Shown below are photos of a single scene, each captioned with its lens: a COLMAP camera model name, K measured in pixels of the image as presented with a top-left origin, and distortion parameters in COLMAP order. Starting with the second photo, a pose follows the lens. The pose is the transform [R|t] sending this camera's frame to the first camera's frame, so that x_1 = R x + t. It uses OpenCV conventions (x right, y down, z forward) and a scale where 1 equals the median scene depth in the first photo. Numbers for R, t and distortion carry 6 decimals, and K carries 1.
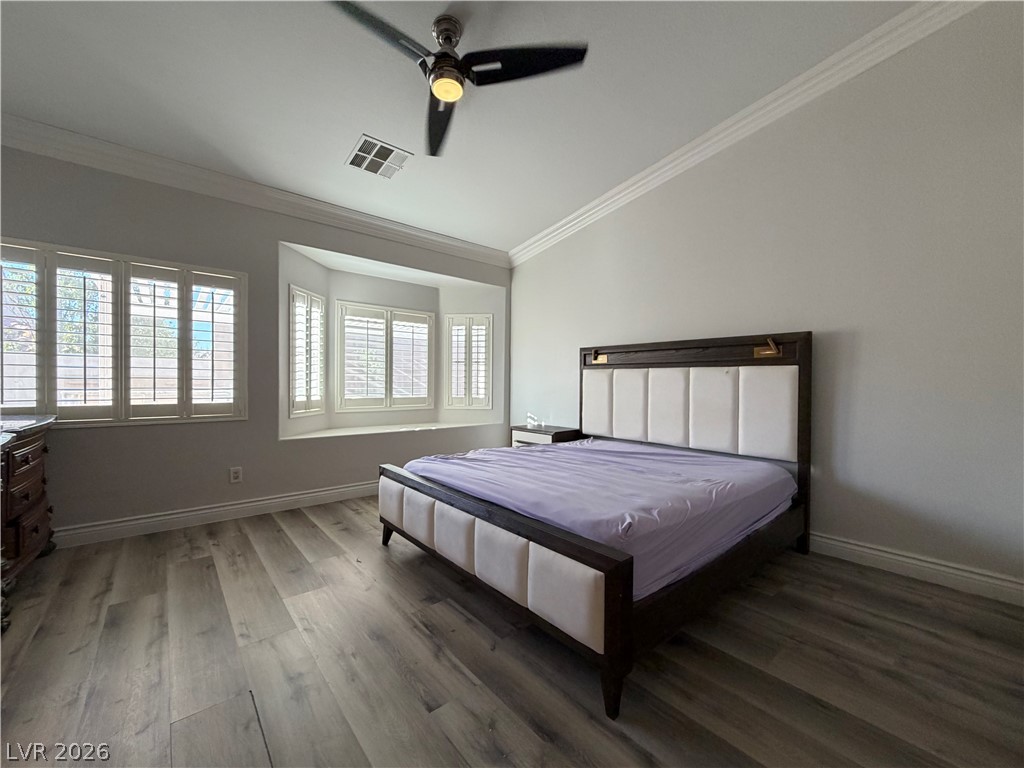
lens RADIAL K [[408.4, 0, 511.6], [0, 408.4, 385.8], [0, 0, 1]] dist [-0.001088, 0.000249]
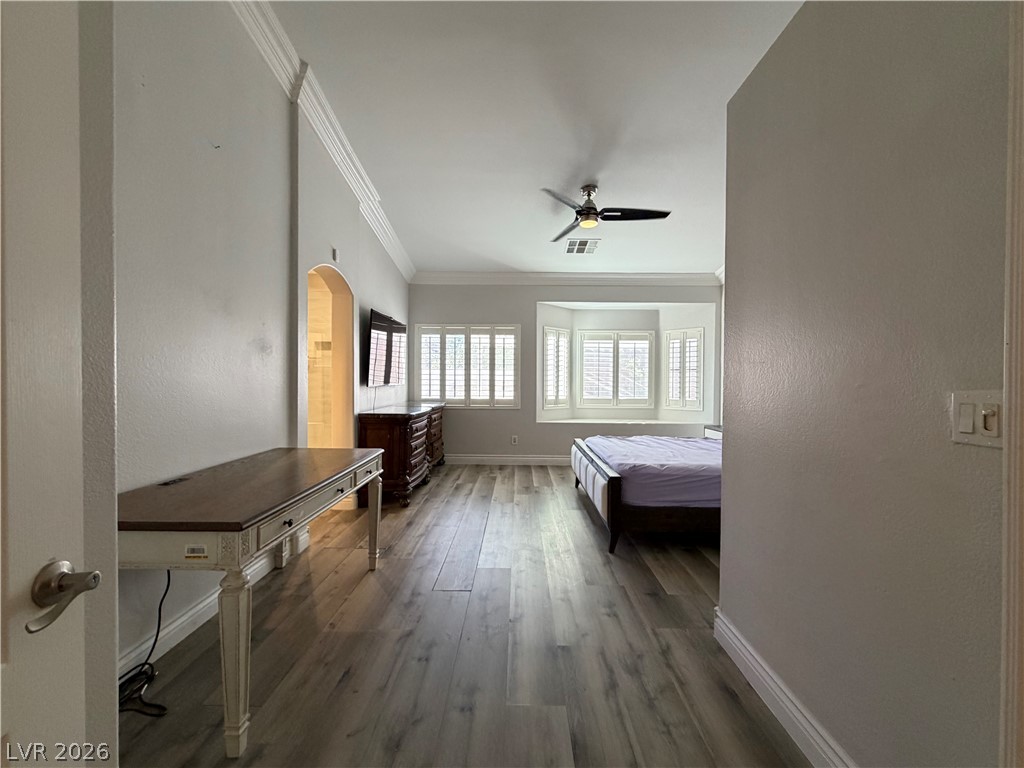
lens RADIAL K [[447.9, 0, 512.0], [0, 447.9, 384.0], [0, 0, 1]] dist [-0.000332, -0.000010]
pose [[0.749965, 0.000956, -0.661477, 0.591684], [-0.004649, 0.999982, -0.003826, -0.016376], [0.661461, 0.005945, 0.749956, -0.452194]]
